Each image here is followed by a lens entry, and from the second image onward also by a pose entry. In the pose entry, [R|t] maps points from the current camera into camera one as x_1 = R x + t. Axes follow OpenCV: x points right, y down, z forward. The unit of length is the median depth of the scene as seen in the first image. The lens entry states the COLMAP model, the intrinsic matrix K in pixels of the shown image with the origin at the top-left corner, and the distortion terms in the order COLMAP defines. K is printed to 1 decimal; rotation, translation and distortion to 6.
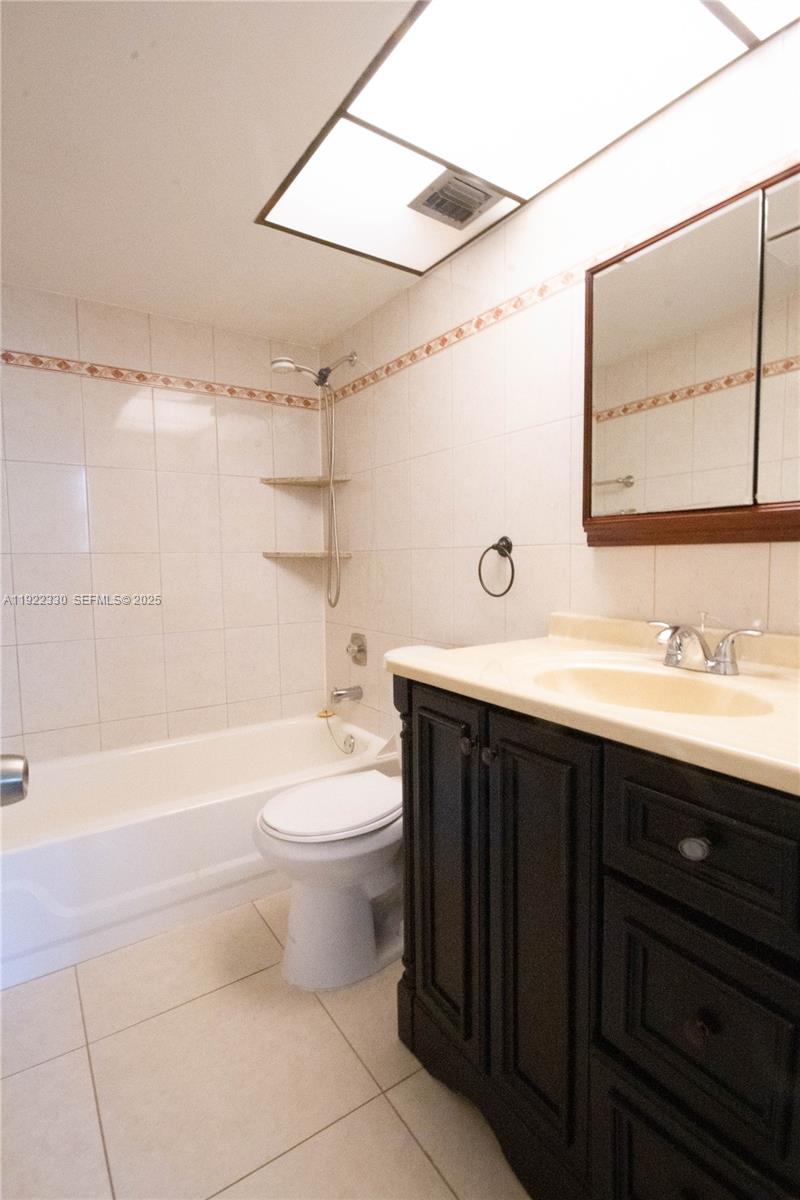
lens RADIAL K [[566.6, 0, 401.6], [0, 566.6, 599.1], [0, 0, 1]] dist [-0.000482, -0.001548]
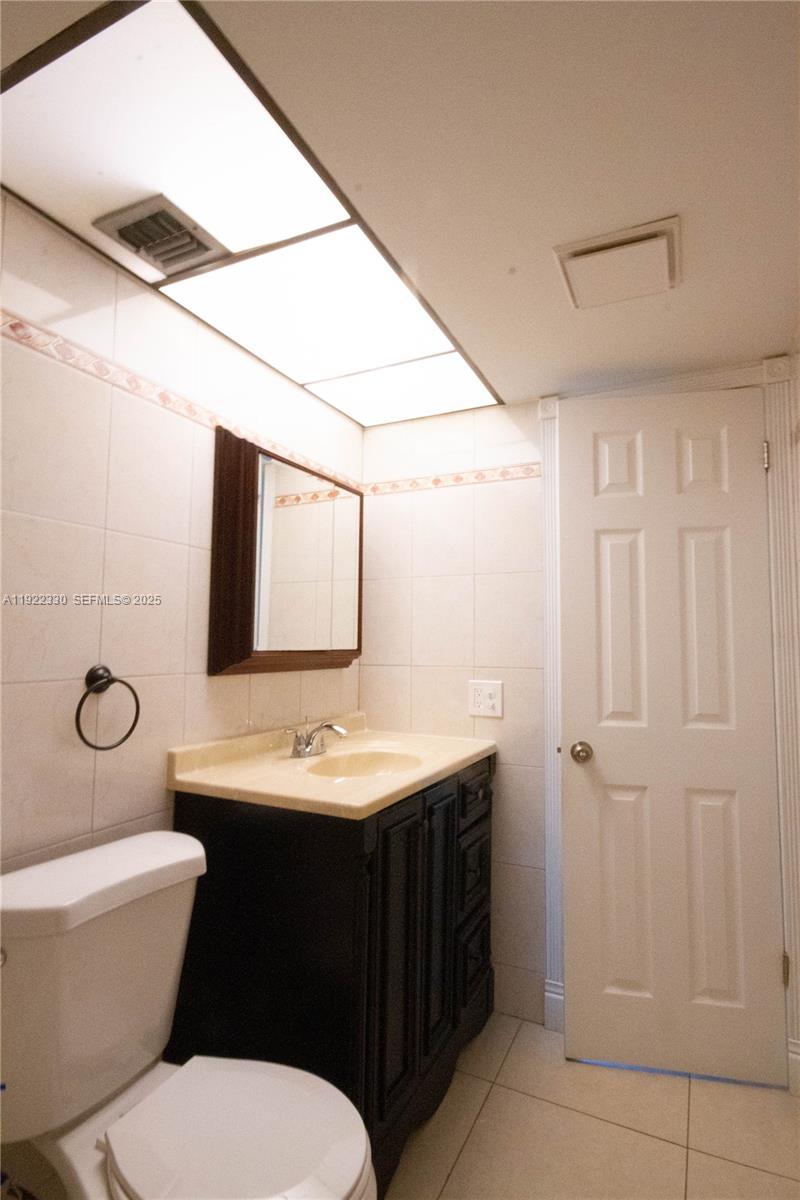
lens RADIAL K [[618.3, 0, 400.0], [0, 618.3, 600.0], [0, 0, 1]] dist [0.002860, 0.001475]
pose [[-0.494544, 0.089407, 0.864542, -0.812162], [0.082716, 0.995022, -0.055584, -0.133701], [-0.865208, 0.044022, -0.499478, 1.241353]]
